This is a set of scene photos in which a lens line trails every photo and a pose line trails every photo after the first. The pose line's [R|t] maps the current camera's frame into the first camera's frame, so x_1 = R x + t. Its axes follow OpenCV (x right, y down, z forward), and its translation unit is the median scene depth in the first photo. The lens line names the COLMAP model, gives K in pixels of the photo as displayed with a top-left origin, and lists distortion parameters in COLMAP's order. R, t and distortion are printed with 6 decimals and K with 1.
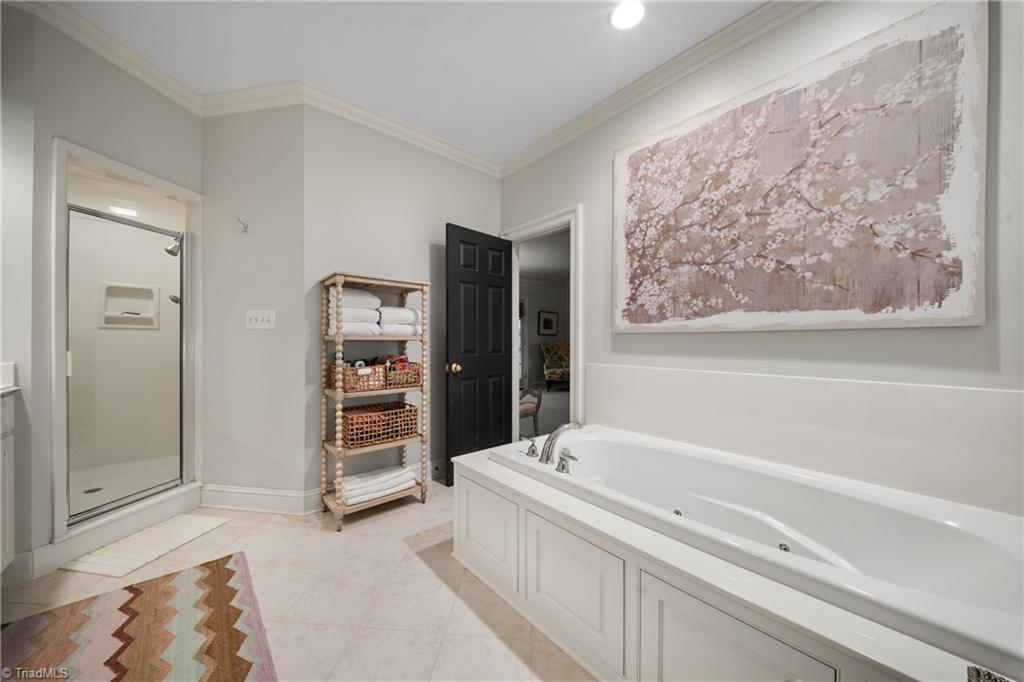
lens RADIAL K [[357.2, 0, 511.0], [0, 357.2, 340.9], [0, 0, 1]] dist [-0.007359, -0.000170]
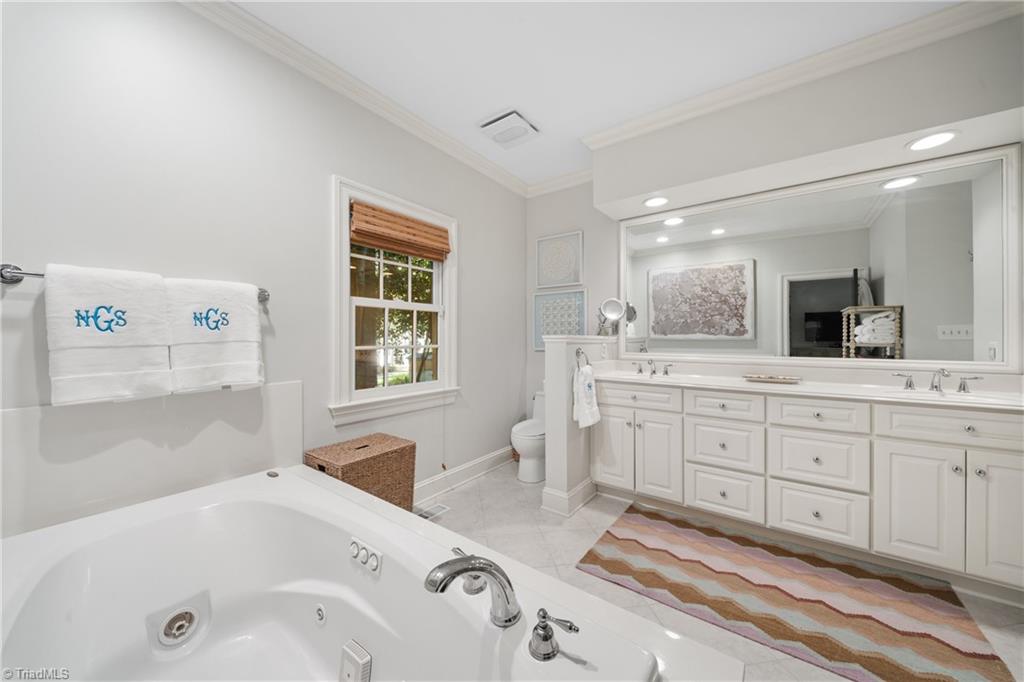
lens RADIAL K [[357.2, 0, 510.7], [0, 357.2, 340.8], [0, 0, 1]] dist [-0.007359, -0.000170]
pose [[-0.978347, -0.008275, -0.206805, 0.247962], [-0.008715, 0.999961, 0.001218, -0.038757], [0.206787, 0.002994, -0.978381, 2.001162]]
